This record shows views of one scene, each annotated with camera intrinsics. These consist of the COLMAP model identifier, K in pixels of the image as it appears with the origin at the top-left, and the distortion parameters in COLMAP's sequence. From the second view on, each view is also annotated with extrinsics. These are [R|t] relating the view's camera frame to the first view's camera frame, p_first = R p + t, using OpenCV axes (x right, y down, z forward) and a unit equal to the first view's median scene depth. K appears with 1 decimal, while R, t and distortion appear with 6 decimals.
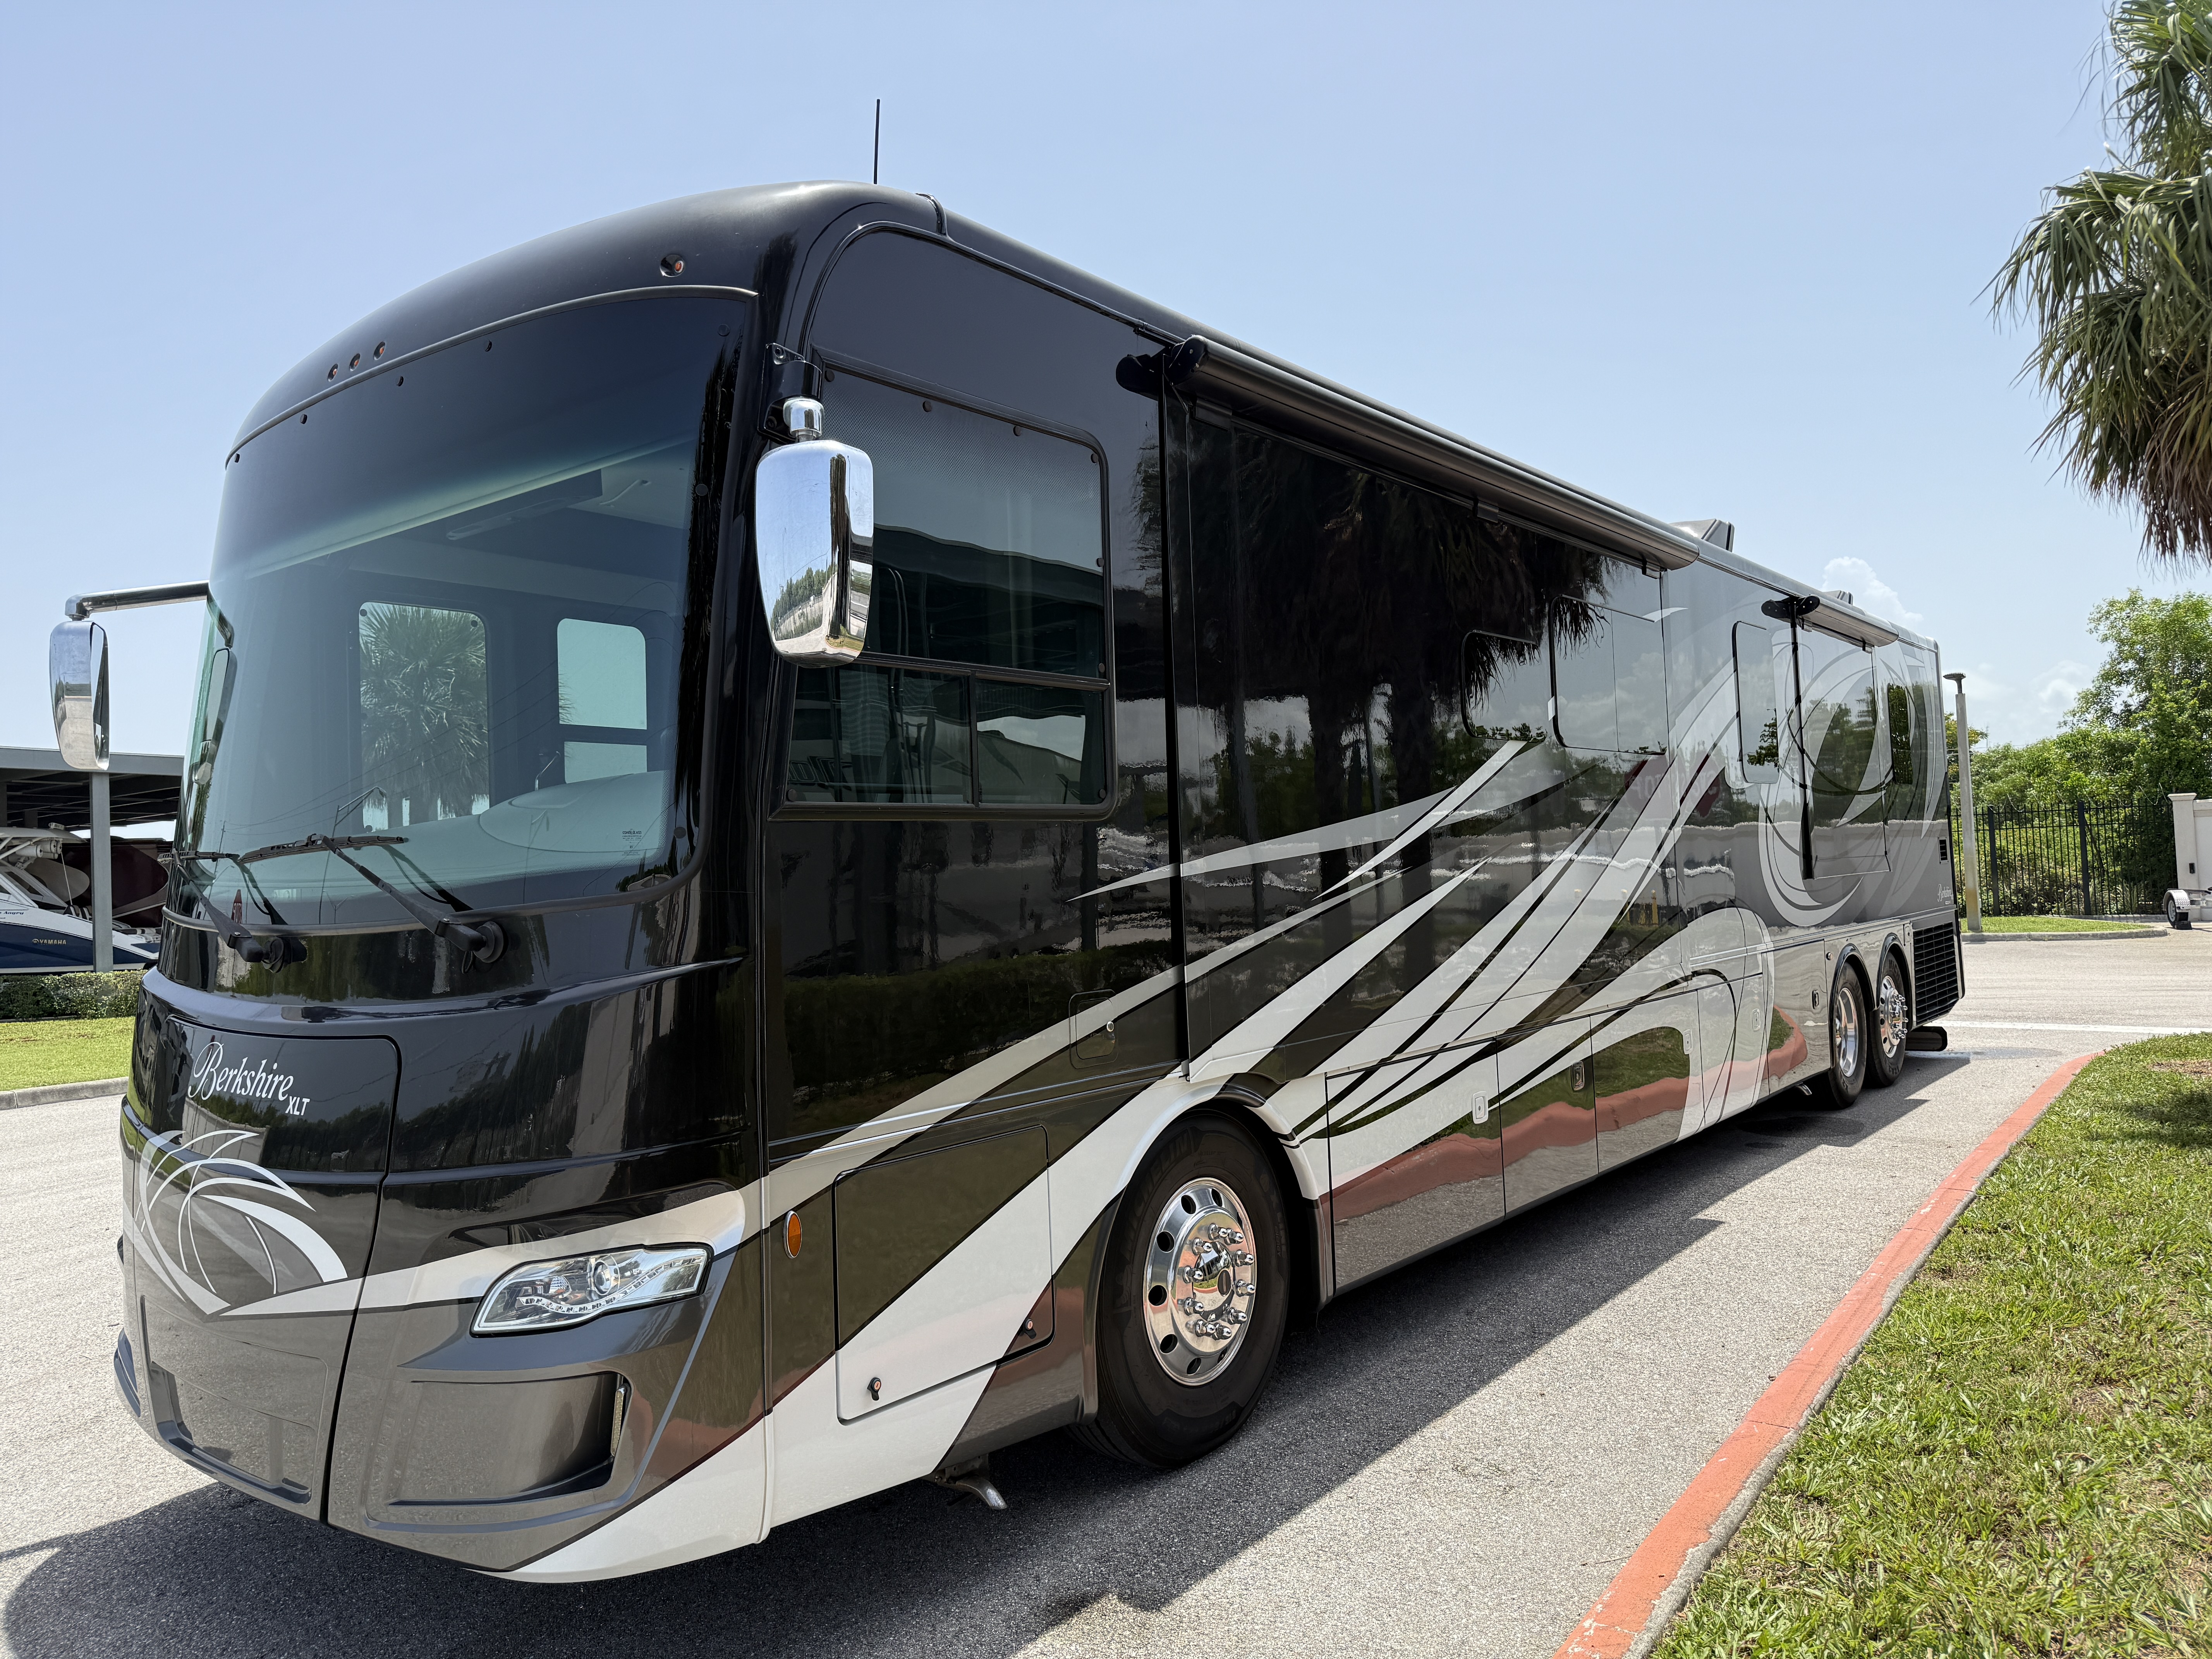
lens RADIAL K [[1573.8, 0, 1073.9], [0, 1573.8, 837.4], [0, 0, 1]] dist [0.090048, -0.094325]
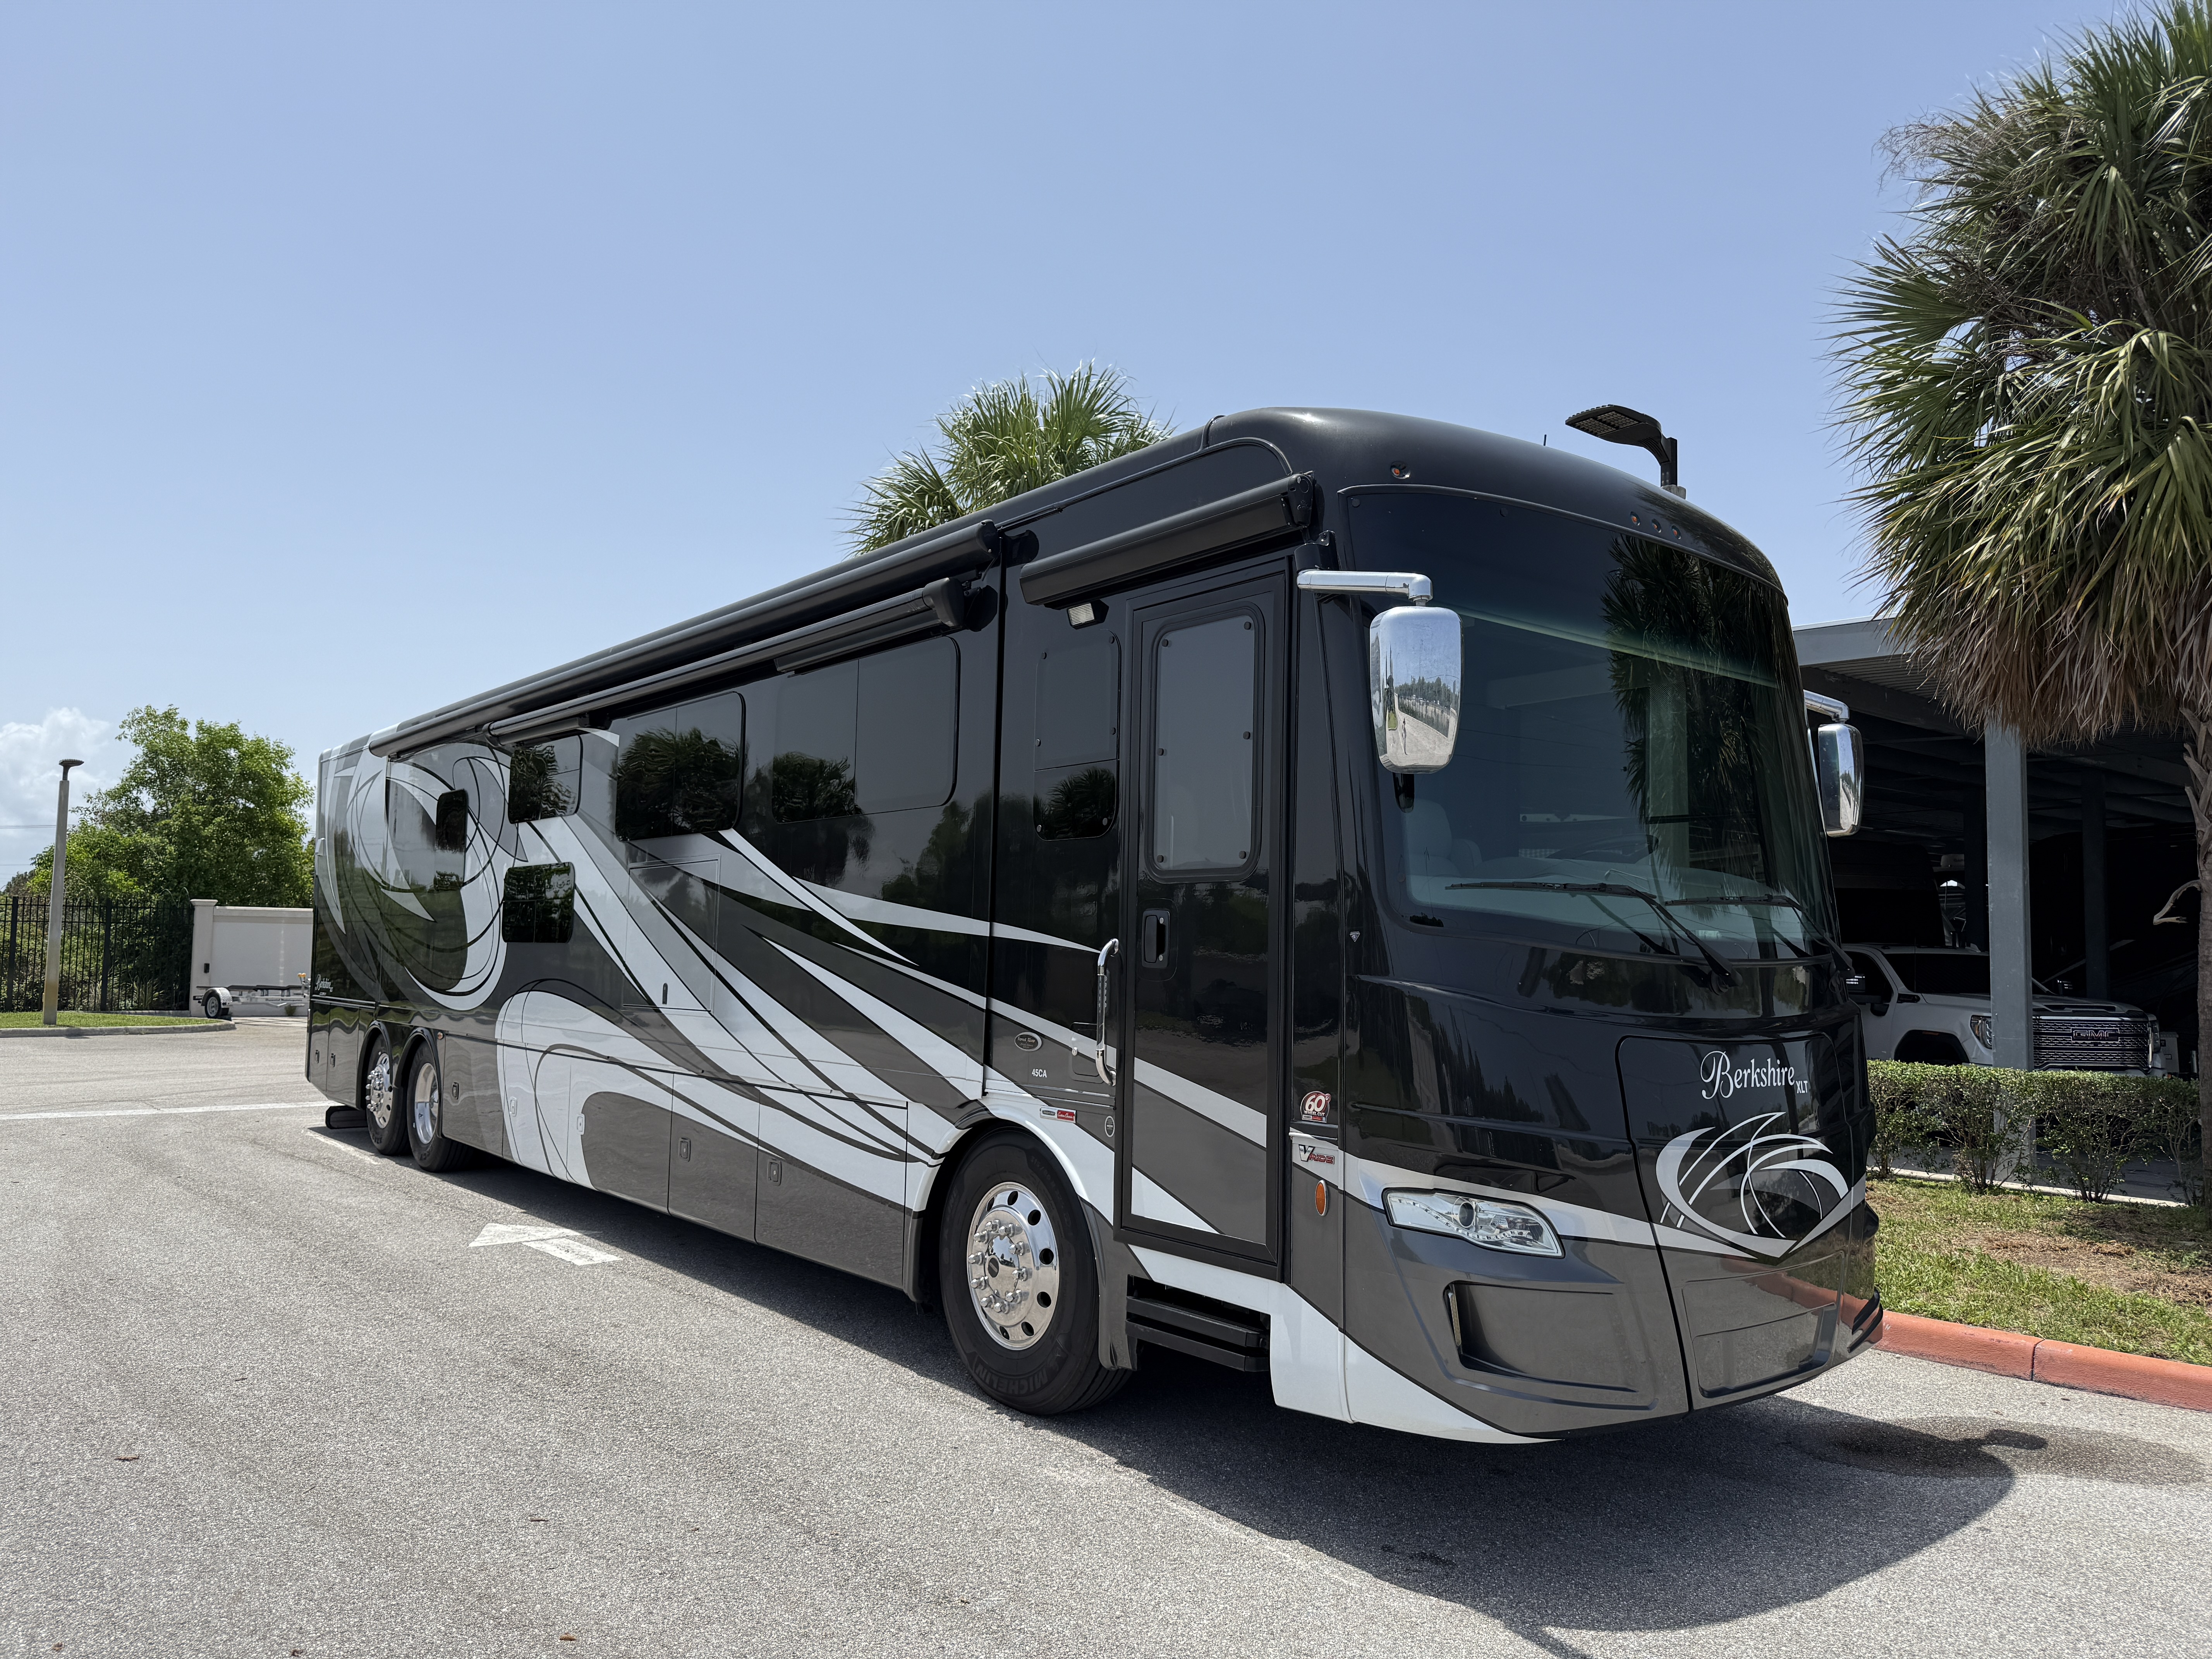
lens RADIAL K [[1555.9, 0, 1087.9], [0, 1555.9, 821.2], [0, 0, 1]] dist [0.131882, -0.226477]
pose [[0.214464, 0.117806, 0.969601, -0.244142], [-0.041798, 0.992897, -0.111392, 0.014177], [-0.975837, -0.016638, 0.217864, 0.159807]]
